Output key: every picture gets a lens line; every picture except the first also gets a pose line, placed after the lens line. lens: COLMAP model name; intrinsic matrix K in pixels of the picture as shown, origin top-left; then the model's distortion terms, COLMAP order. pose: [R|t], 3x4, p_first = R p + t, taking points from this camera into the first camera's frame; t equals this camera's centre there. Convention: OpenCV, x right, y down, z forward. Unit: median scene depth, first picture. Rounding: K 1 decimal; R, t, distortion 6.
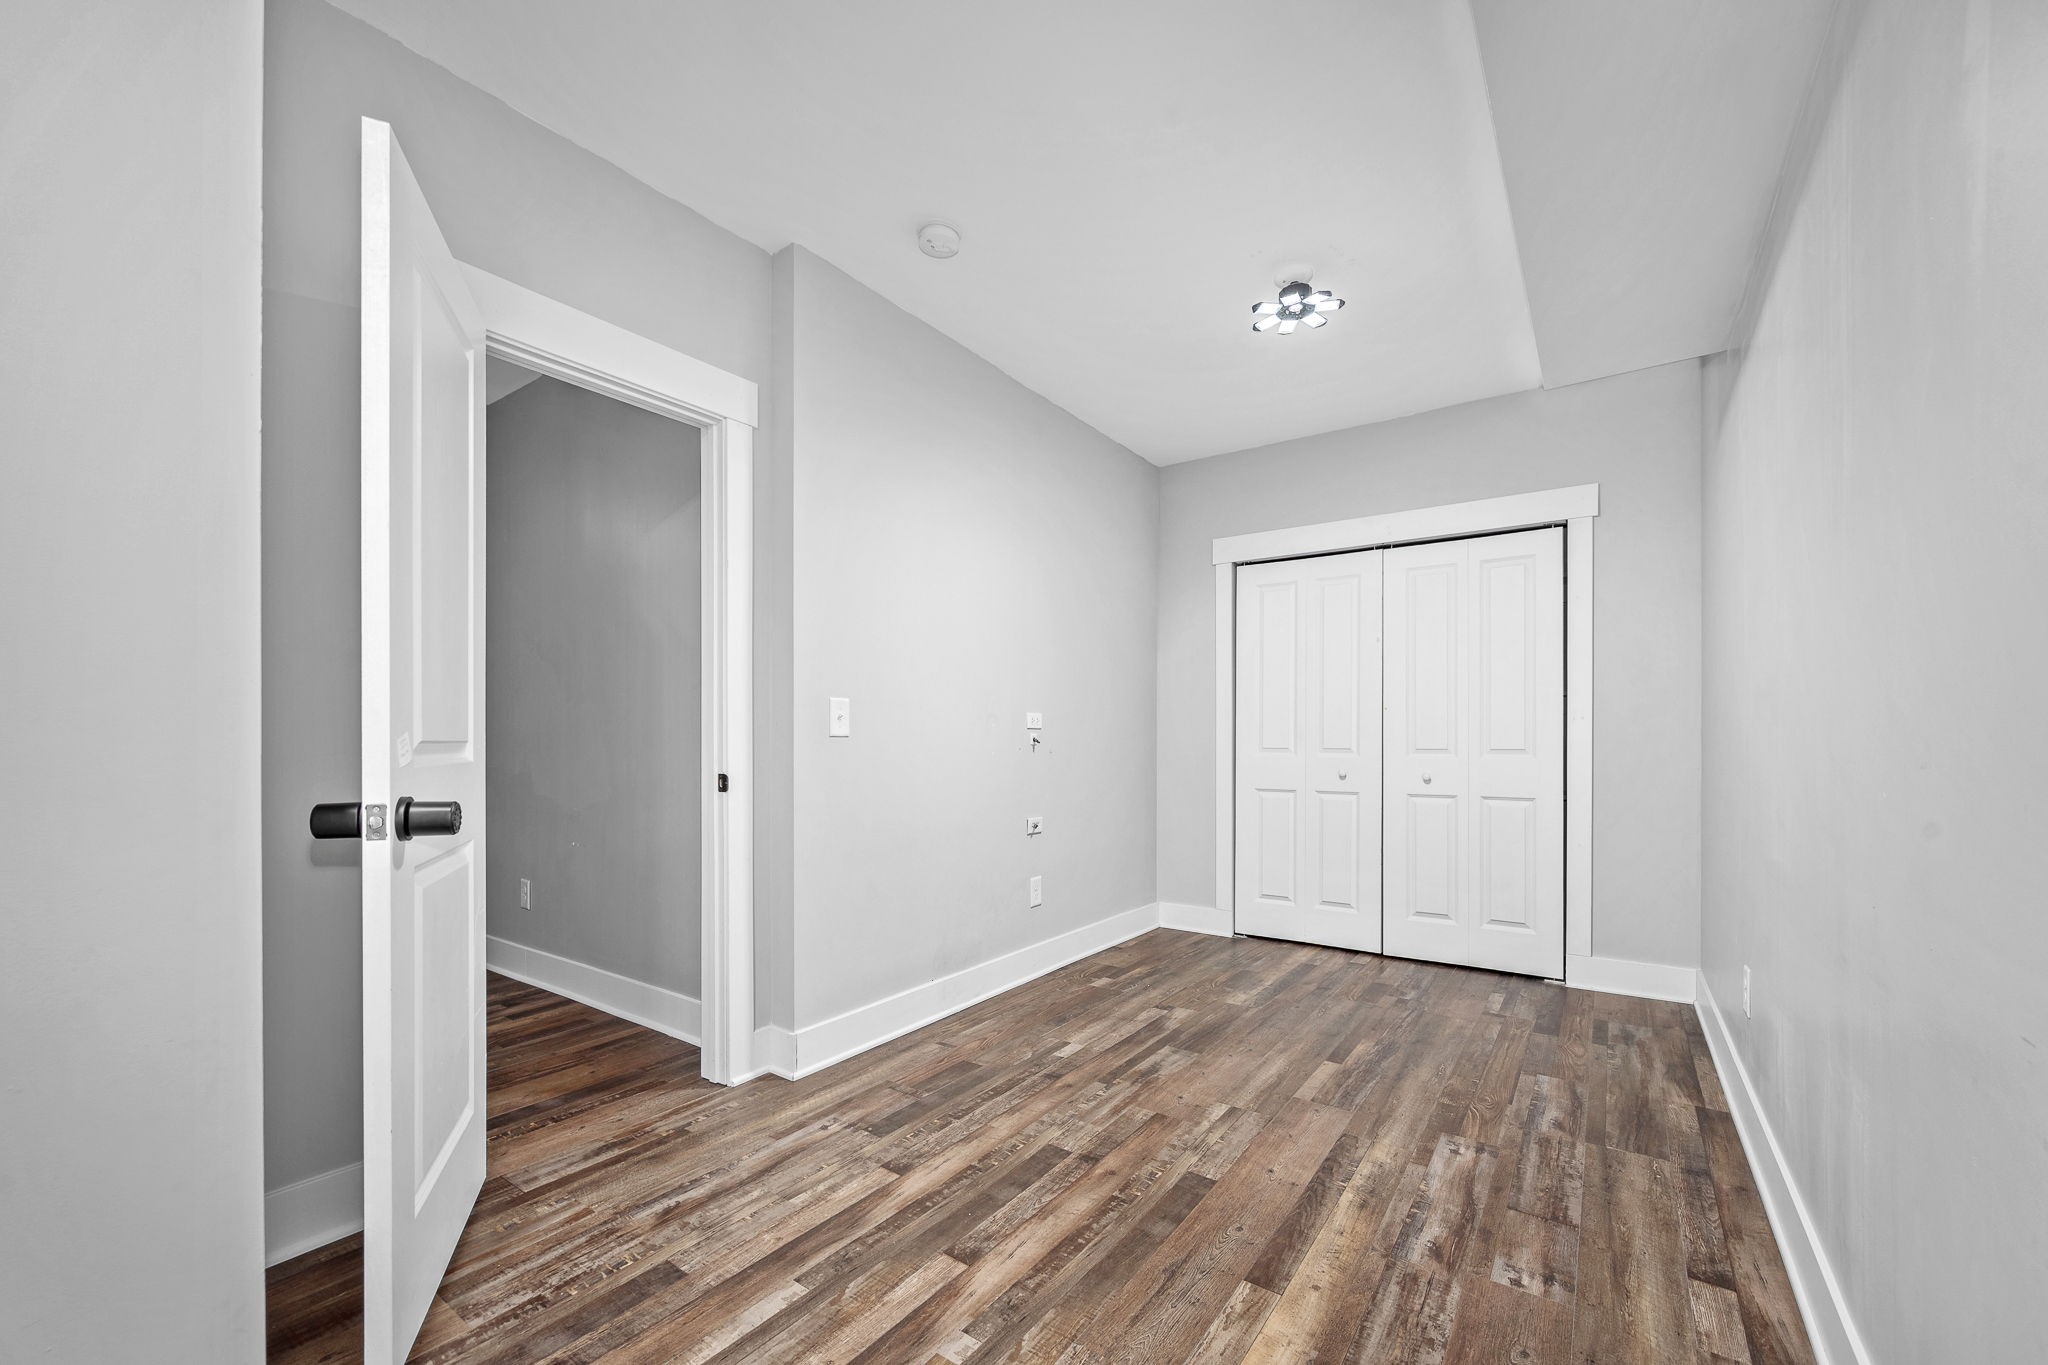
lens RADIAL K [[825.0, 0, 1022.1], [0, 825.0, 742.9], [0, 0, 1]] dist [0.001097, -0.000074]
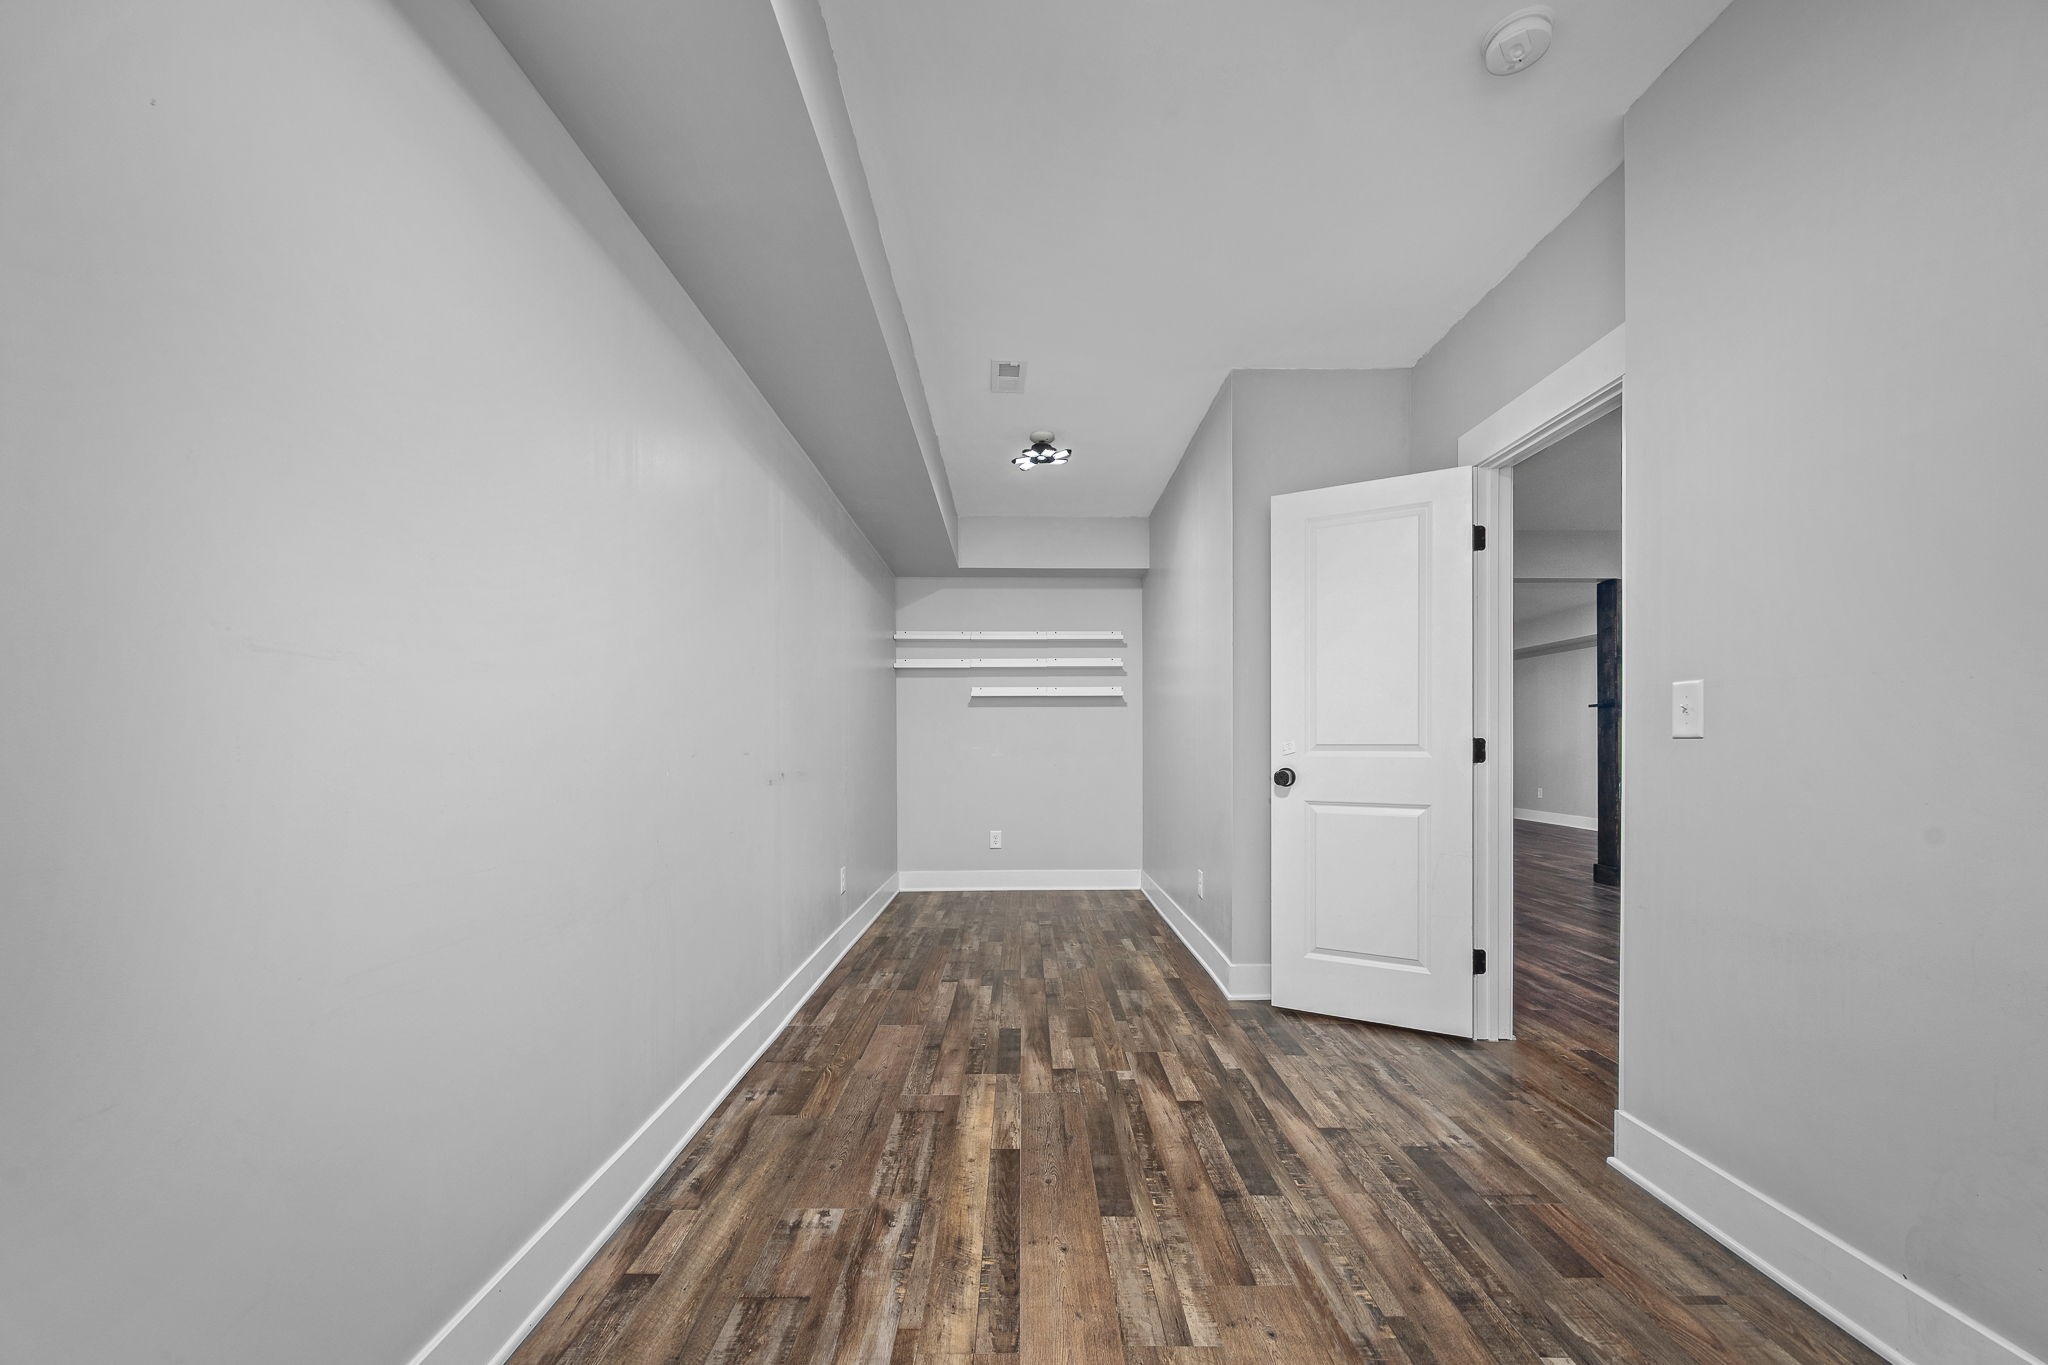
lens RADIAL K [[825.0, 0, 1037.1], [0, 825.0, 741.9], [0, 0, 1]] dist [0.001097, -0.000074]
pose [[-0.802664, -0.002608, -0.596426, 0.912984], [-0.002184, 0.999997, -0.001433, -0.001842], [0.596428, 0.000152, -0.802667, 1.828186]]
